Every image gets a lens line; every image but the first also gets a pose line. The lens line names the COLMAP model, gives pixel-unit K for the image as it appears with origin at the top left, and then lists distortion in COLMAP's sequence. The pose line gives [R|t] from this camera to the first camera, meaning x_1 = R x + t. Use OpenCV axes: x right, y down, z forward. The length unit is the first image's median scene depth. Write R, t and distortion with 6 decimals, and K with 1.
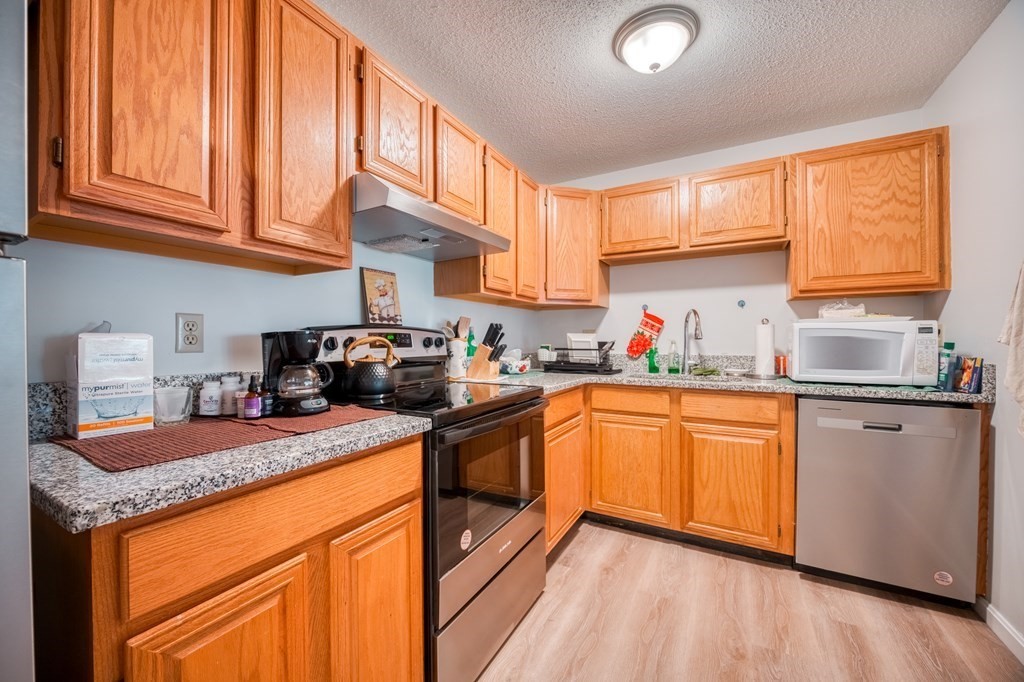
lens RADIAL K [[358.4, 0, 540.7], [0, 358.4, 341.1], [0, 0, 1]] dist [-0.014523, -0.000063]
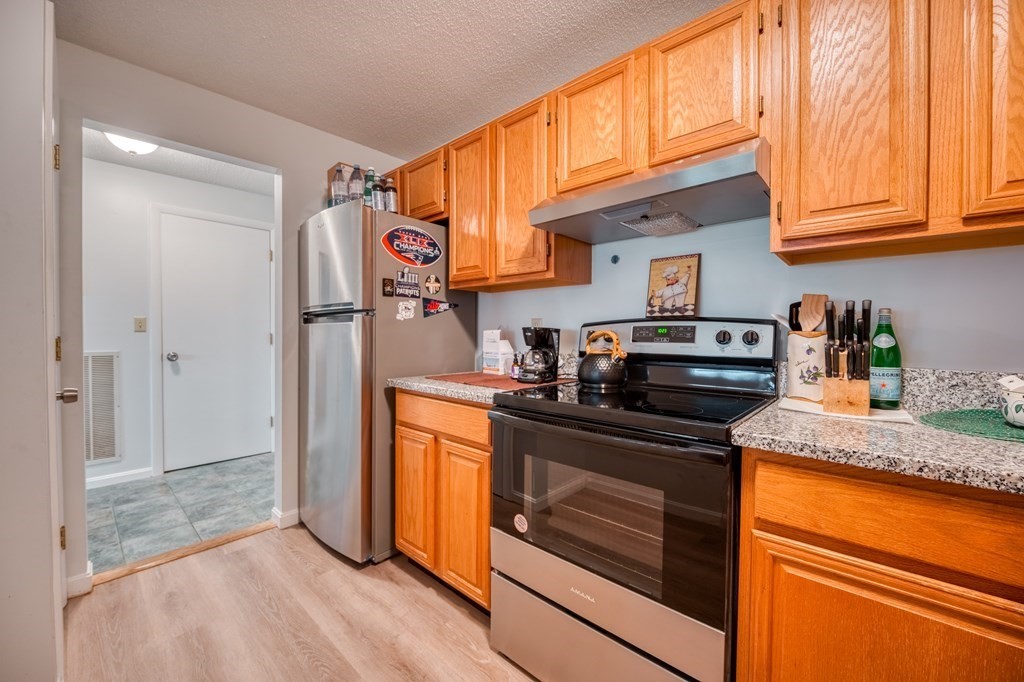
lens RADIAL K [[399.5, 0, 511.2], [0, 399.5, 340.4], [0, 0, 1]] dist [-0.014606, -0.000282]
pose [[-0.261627, 0.020888, -0.964943, 0.588862], [-0.002926, 0.999744, 0.022434, -0.007178], [0.965165, 0.008693, -0.261499, 0.809232]]
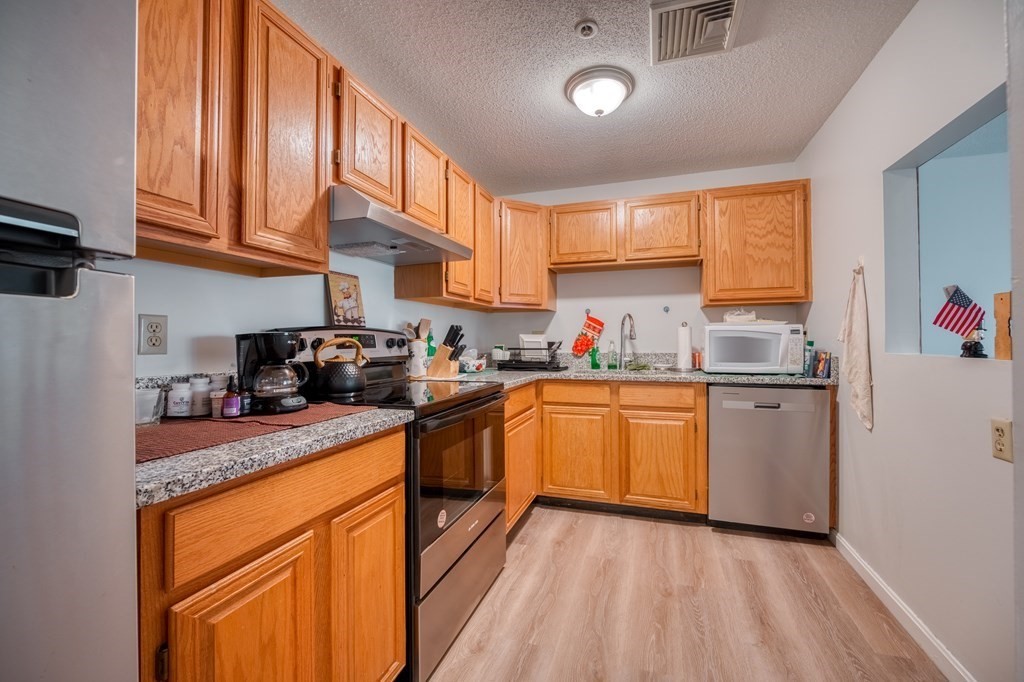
lens RADIAL K [[359.2, 0, 549.9], [0, 359.2, 337.5], [0, 0, 1]] dist [-0.008781, -0.000186]
pose [[0.980679, -0.001498, 0.195620, -0.063831], [0.003718, 0.999933, -0.010987, 0.000723], [-0.195591, 0.011502, 0.980618, -0.117718]]
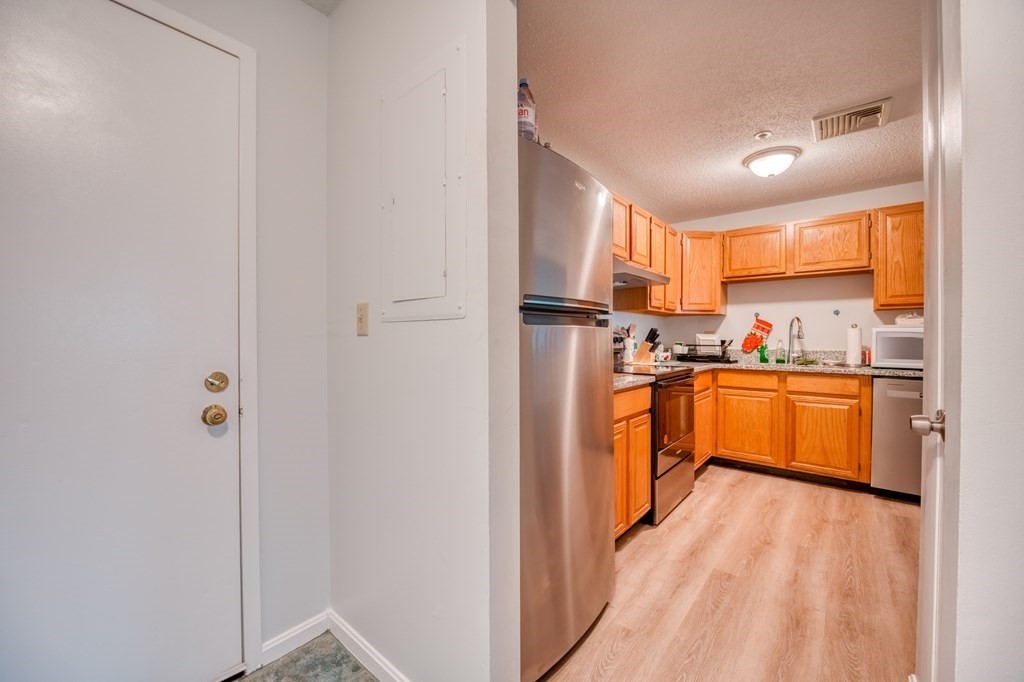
lens RADIAL K [[399.5, 0, 511.2], [0, 399.5, 340.4], [0, 0, 1]] dist [-0.014606, -0.000282]
pose [[0.974070, 0.004702, -0.226198, -0.363372], [-0.003605, 0.999980, 0.005259, -0.002925], [0.226218, -0.004307, 0.974067, -0.896013]]
